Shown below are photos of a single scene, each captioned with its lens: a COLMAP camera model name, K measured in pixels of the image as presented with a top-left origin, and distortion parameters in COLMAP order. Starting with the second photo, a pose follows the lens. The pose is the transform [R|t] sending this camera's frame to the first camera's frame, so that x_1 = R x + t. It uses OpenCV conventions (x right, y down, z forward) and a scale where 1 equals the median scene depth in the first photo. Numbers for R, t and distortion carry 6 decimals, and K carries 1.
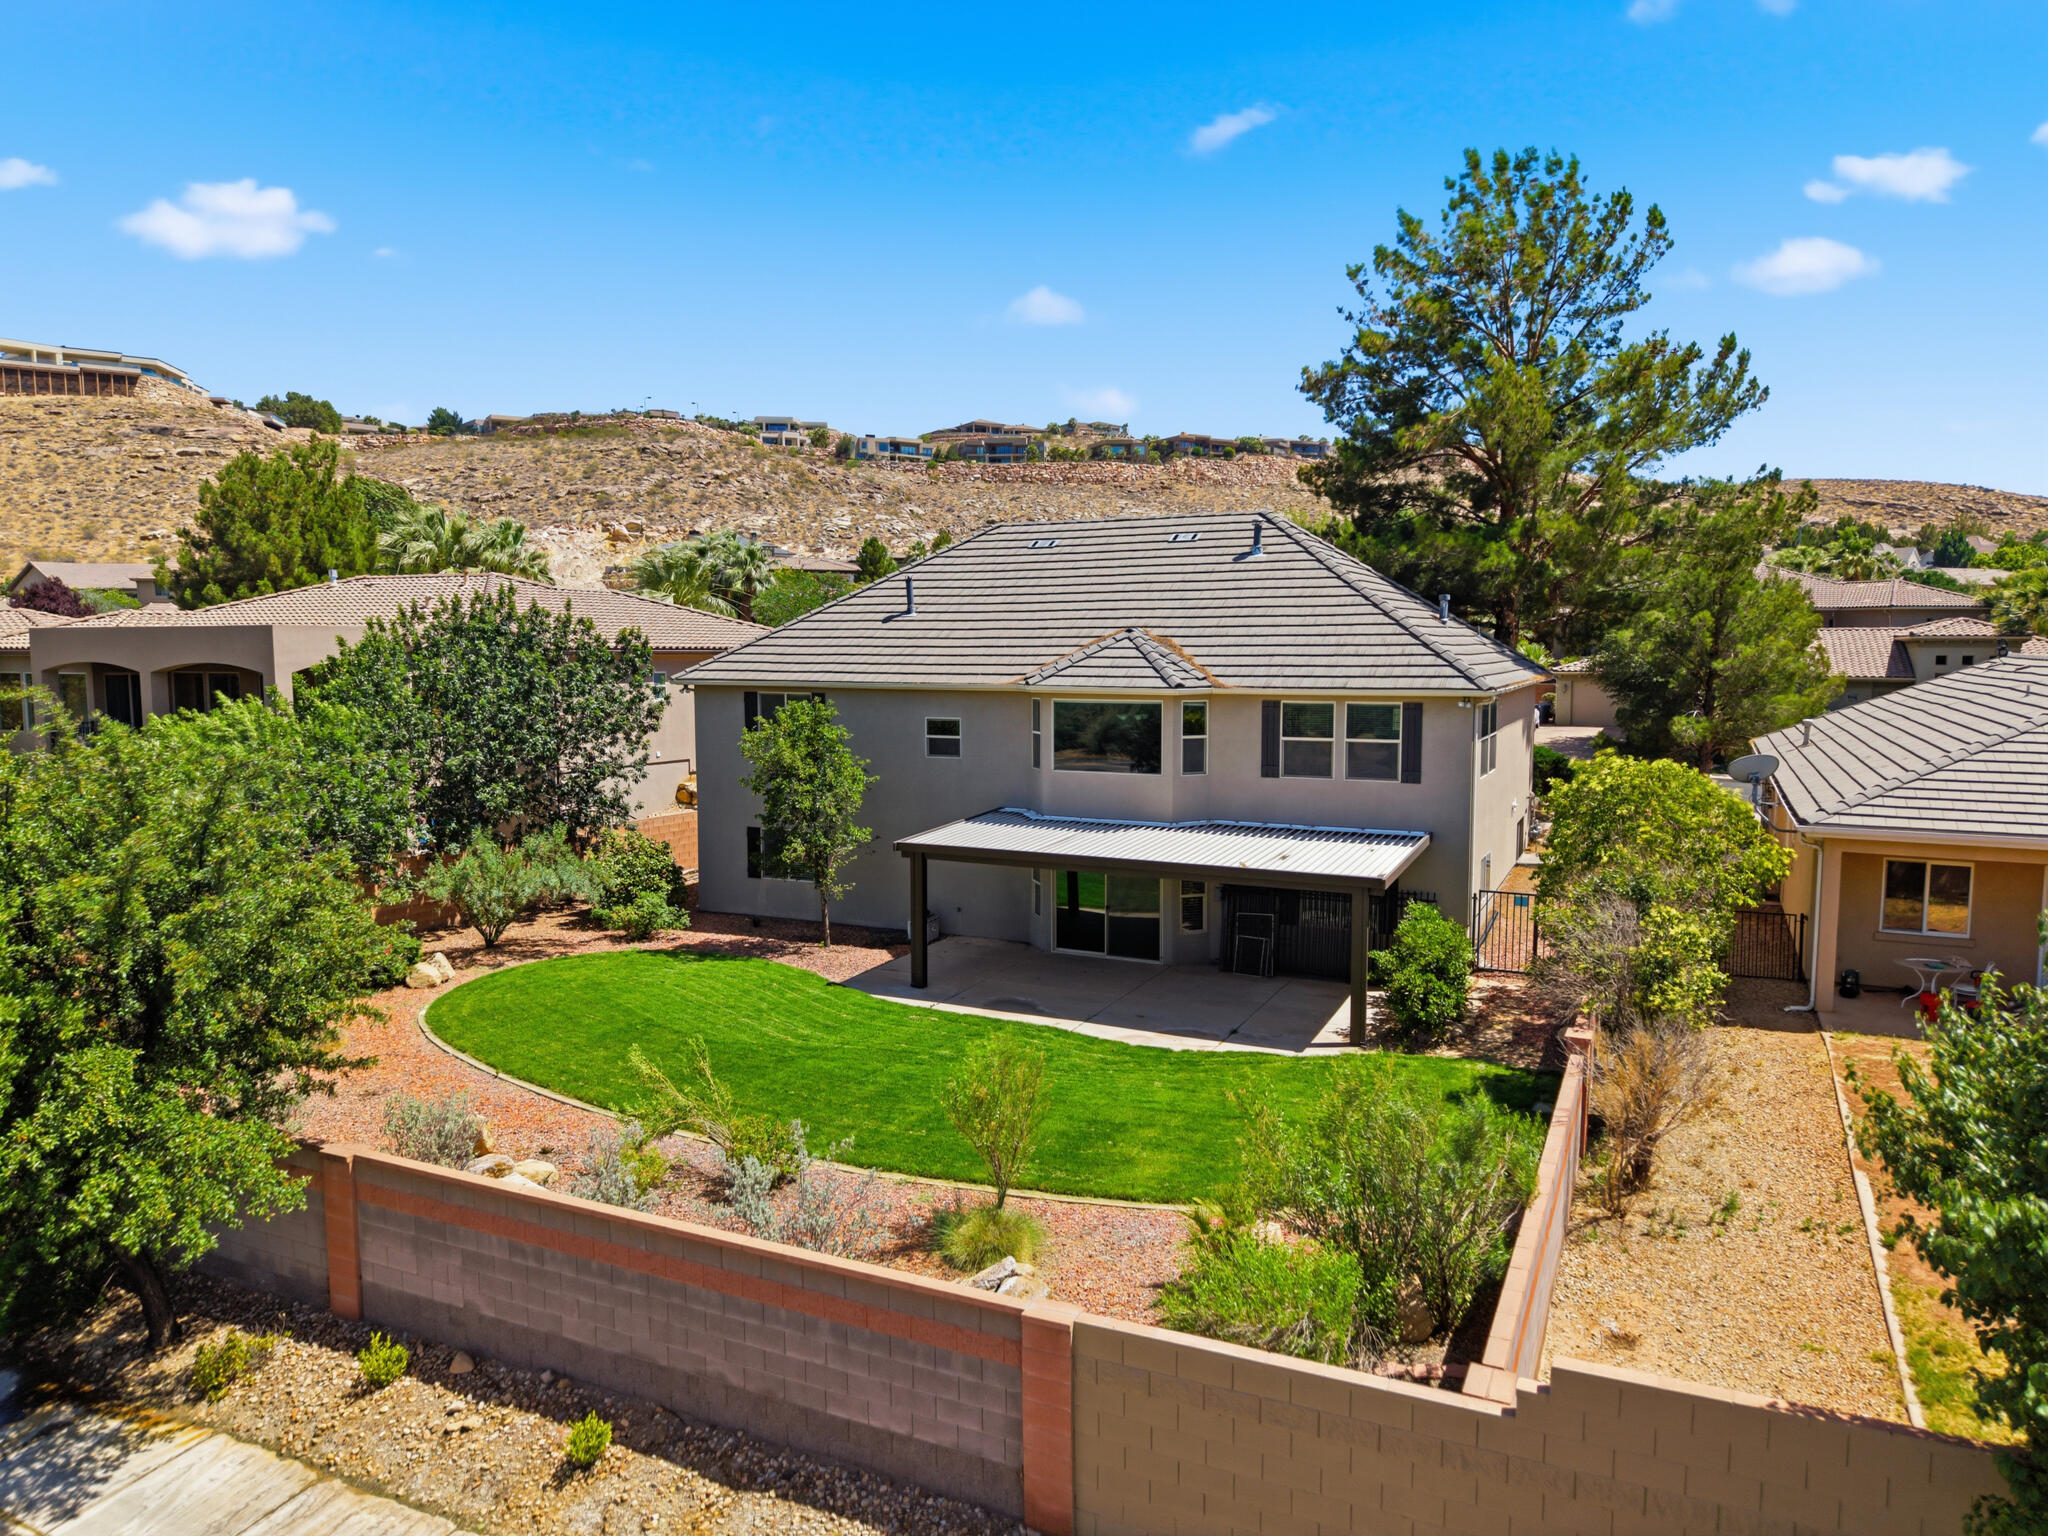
lens RADIAL K [[1338.3, 0, 1024.0], [0, 1338.3, 768.0], [0, 0, 1]] dist [0.081760, -0.000583]
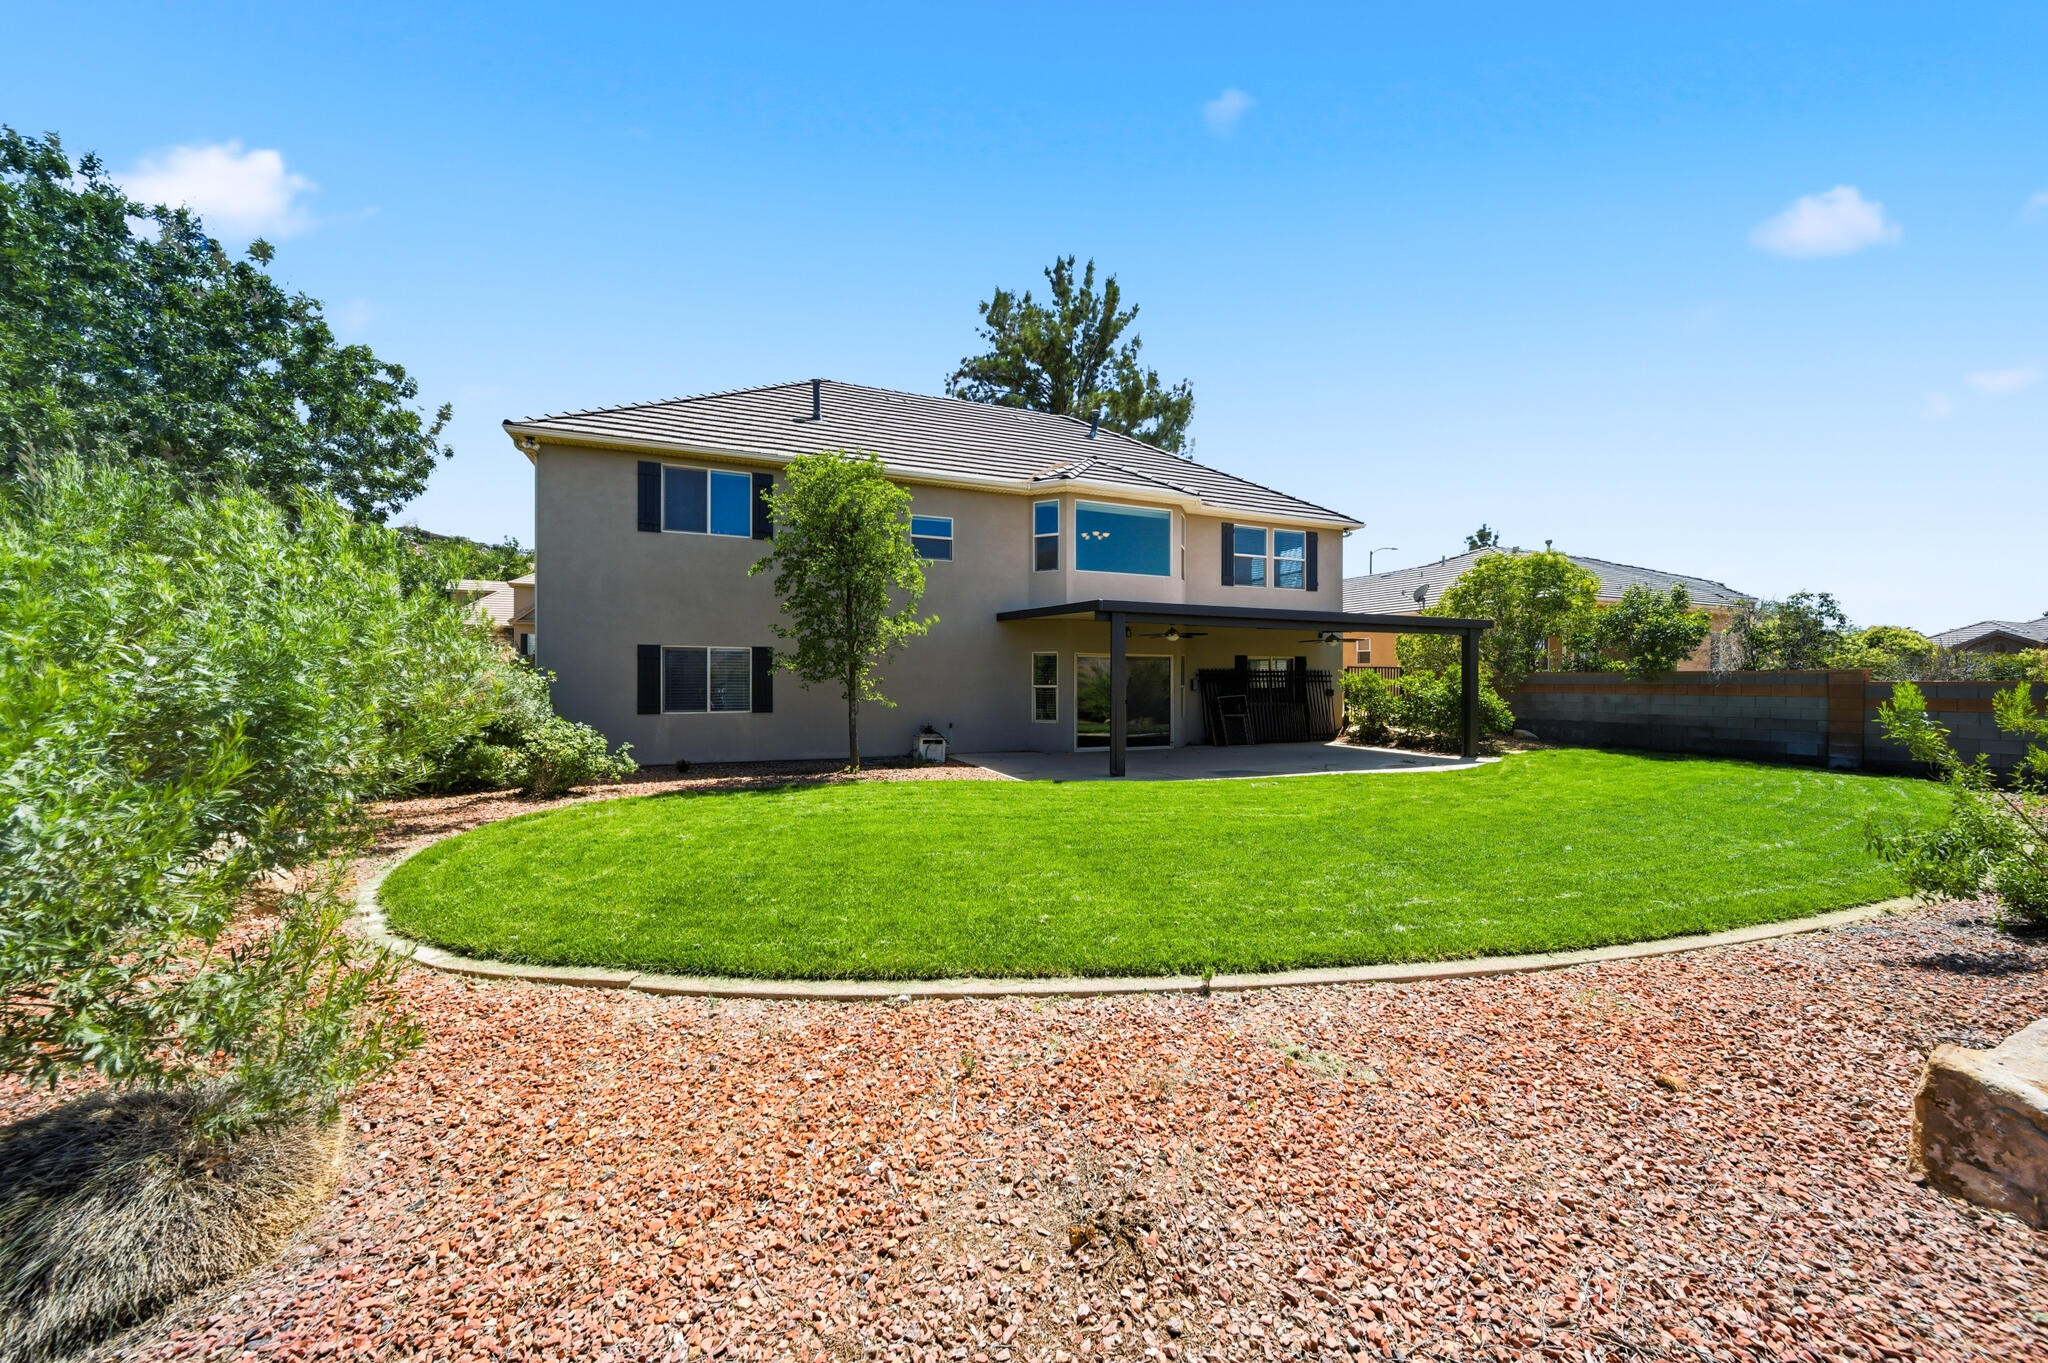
lens RADIAL K [[720.5, 0, 1024.7], [0, 720.5, 674.4], [0, 0, 1]] dist [-0.001528, -0.000273]
pose [[0.662673, 0.008806, 0.748857, -0.440429], [0.068535, 0.995022, -0.072349, 0.125246], [-0.745766, 0.099267, 0.658771, 0.719965]]
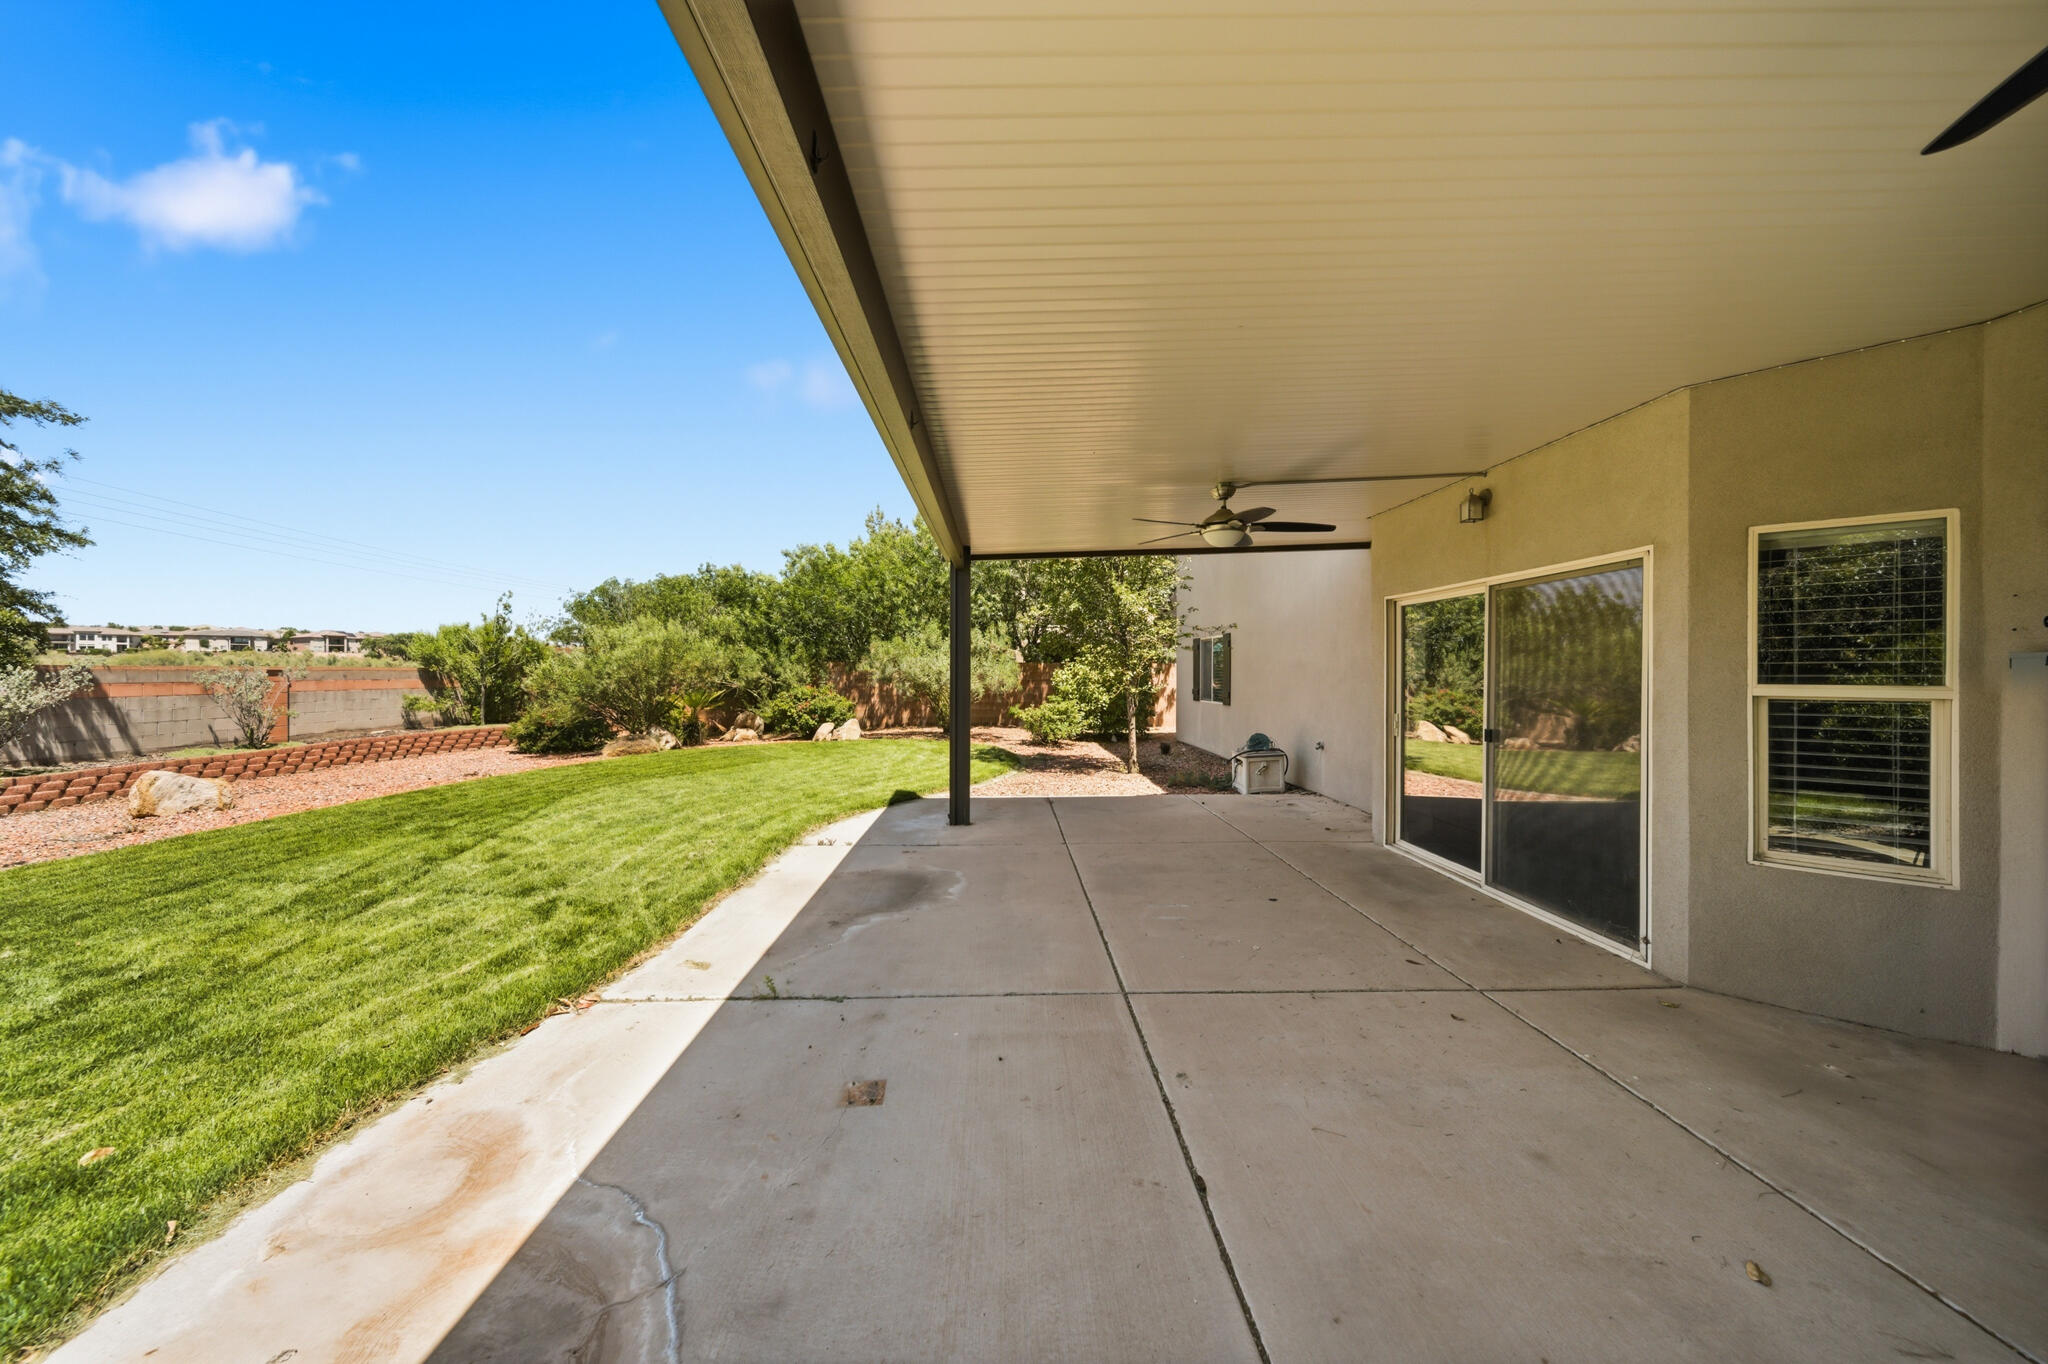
lens RADIAL K [[720.5, 0, 1024.7], [0, 720.5, 674.9], [0, 0, 1]] dist [-0.001528, -0.000273]
pose [[0.454967, 0.002735, -0.890504, 0.174920], [-0.081237, 0.995953, -0.038445, 0.111997], [0.886795, 0.089833, 0.453348, 0.863401]]
